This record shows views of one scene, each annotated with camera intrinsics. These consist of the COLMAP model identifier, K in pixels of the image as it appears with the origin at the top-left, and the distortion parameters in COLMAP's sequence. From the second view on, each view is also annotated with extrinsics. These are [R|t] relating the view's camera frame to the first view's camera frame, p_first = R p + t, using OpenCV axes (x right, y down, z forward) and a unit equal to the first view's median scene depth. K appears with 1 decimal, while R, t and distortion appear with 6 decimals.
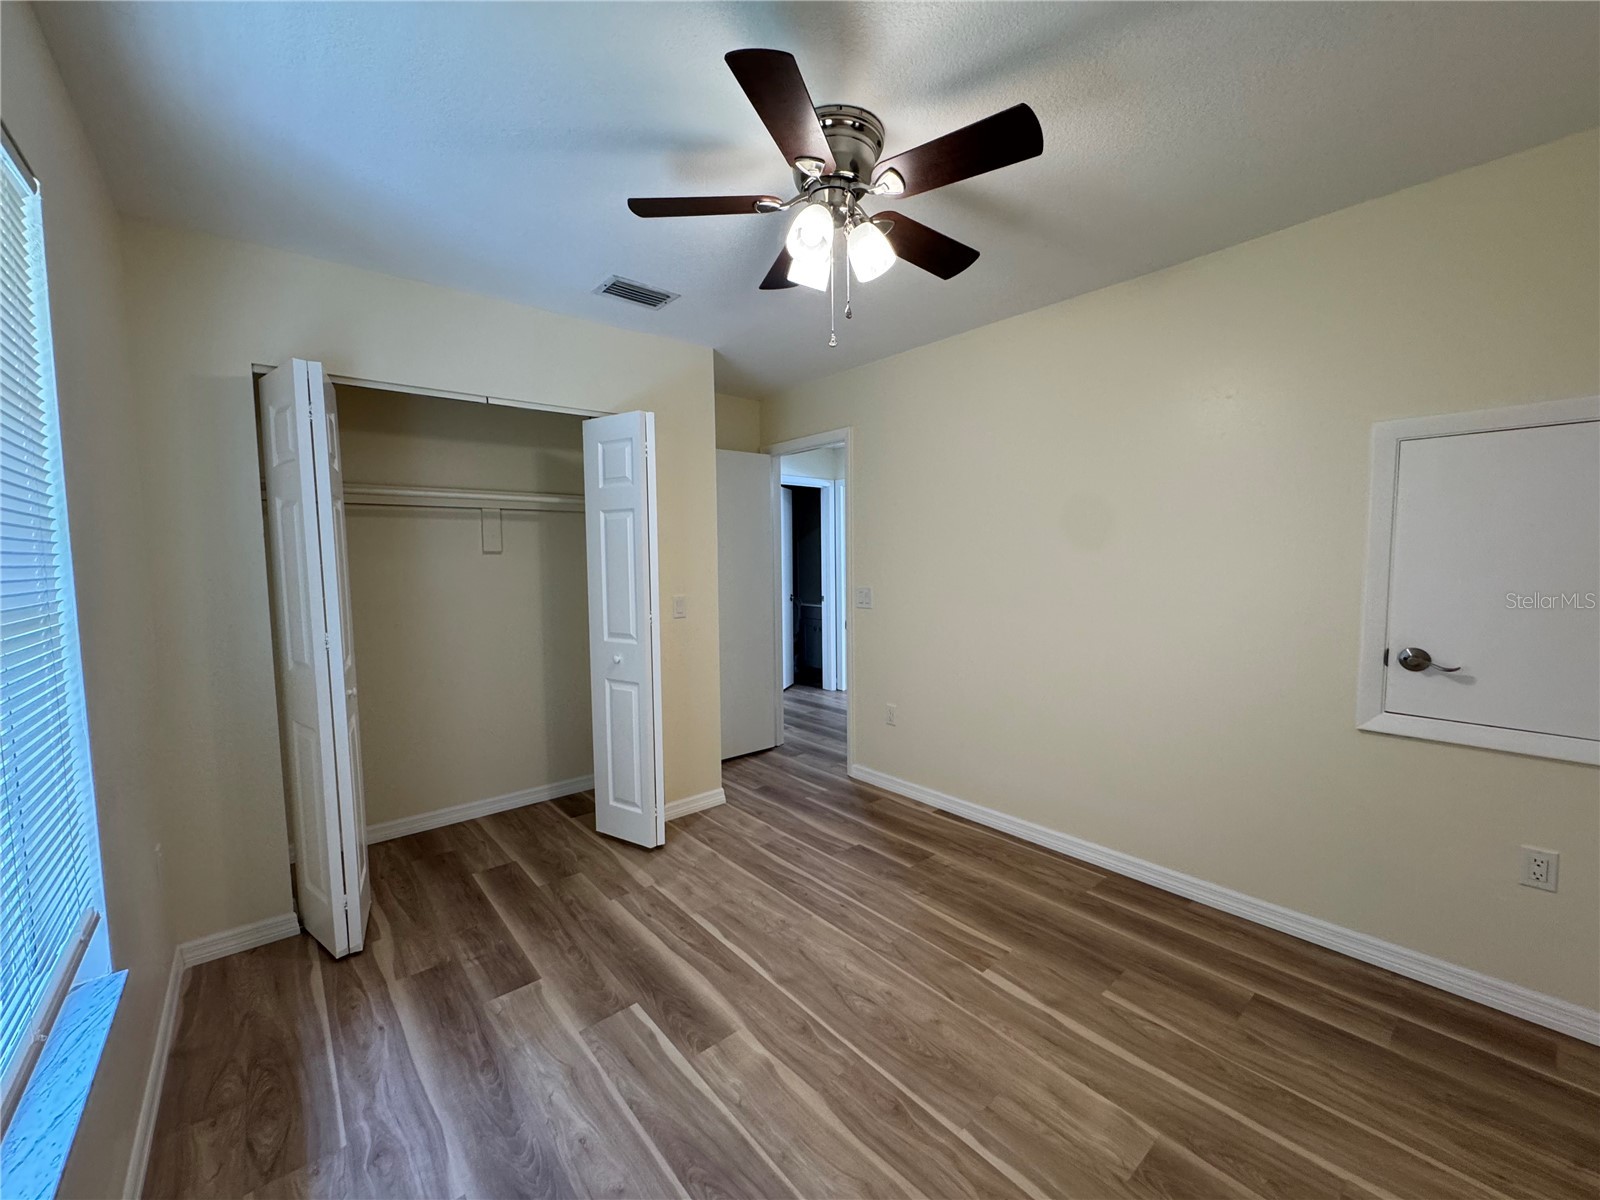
lens RADIAL K [[637.6, 0, 798.6], [0, 637.6, 600.1], [0, 0, 1]] dist [-0.000589, -0.000098]
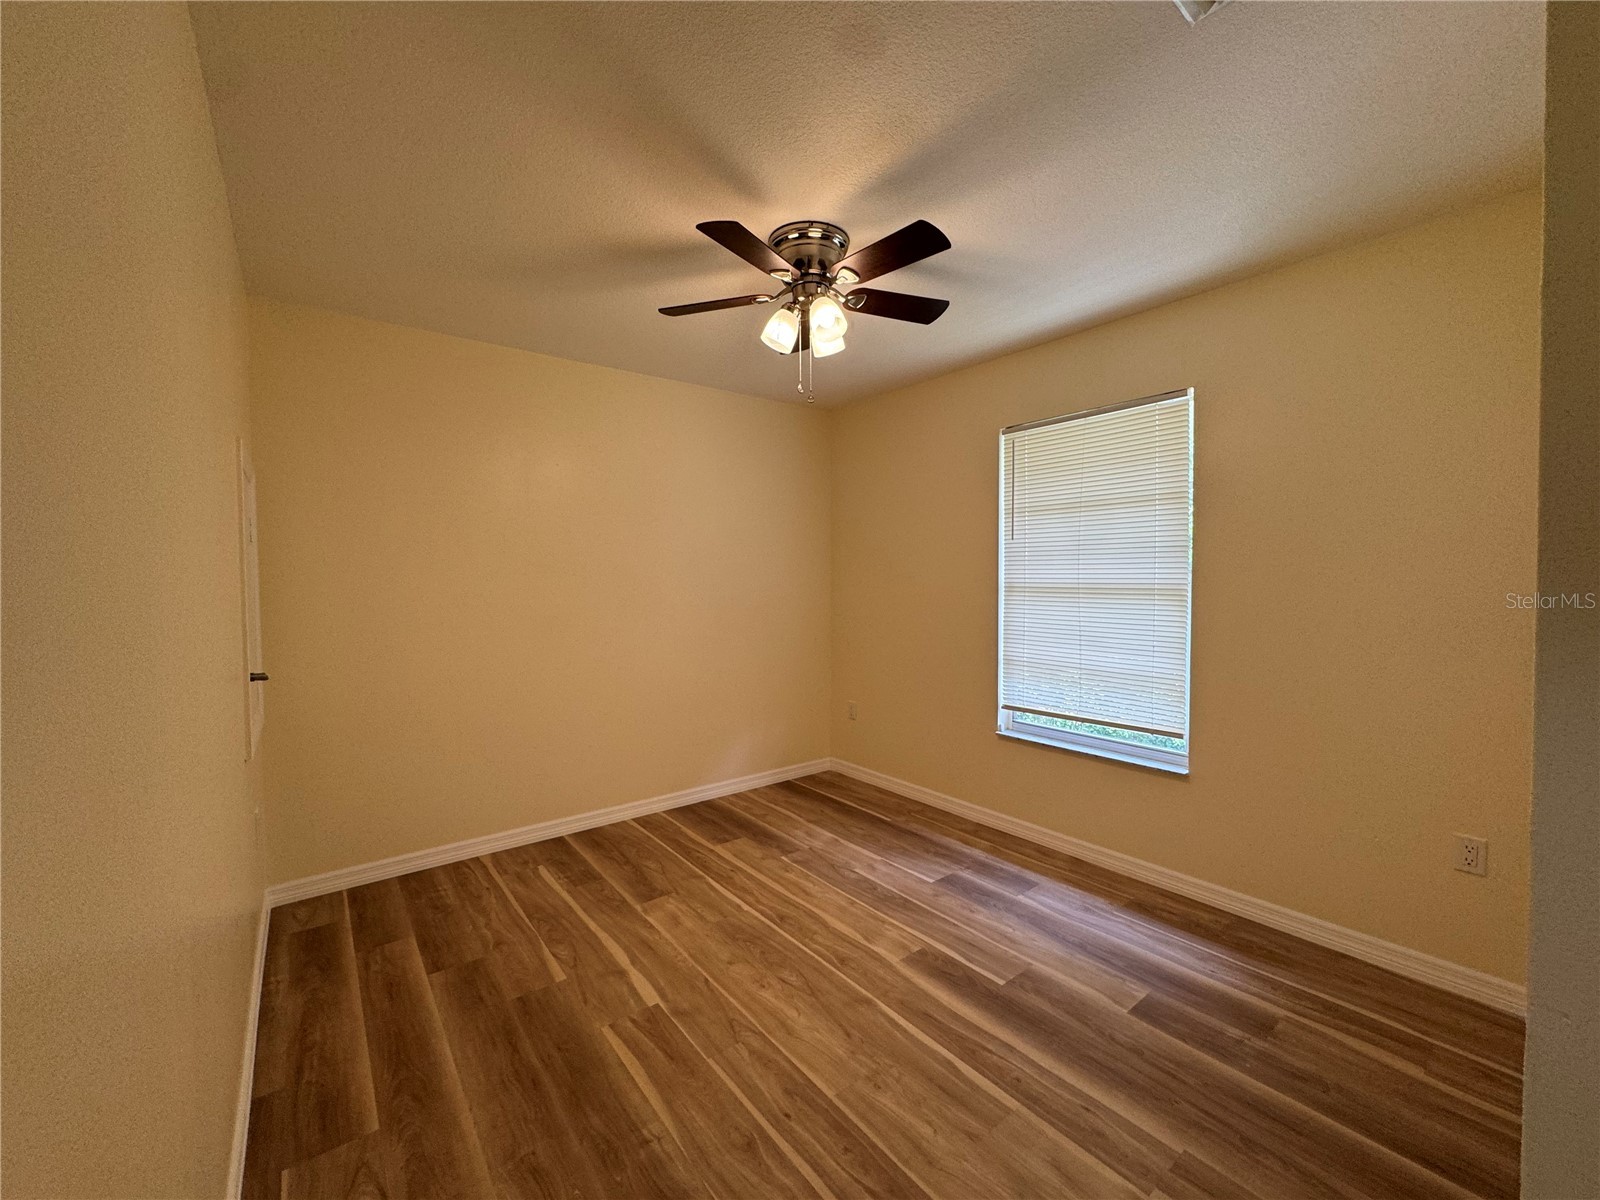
lens RADIAL K [[637.6, 0, 798.6], [0, 637.6, 600.1], [0, 0, 1]] dist [-0.000589, -0.000098]
pose [[-0.999037, 0.016540, 0.040643, 0.029108], [0.020717, 0.994298, 0.104609, -0.116586], [-0.038681, 0.105350, -0.993683, 1.926876]]
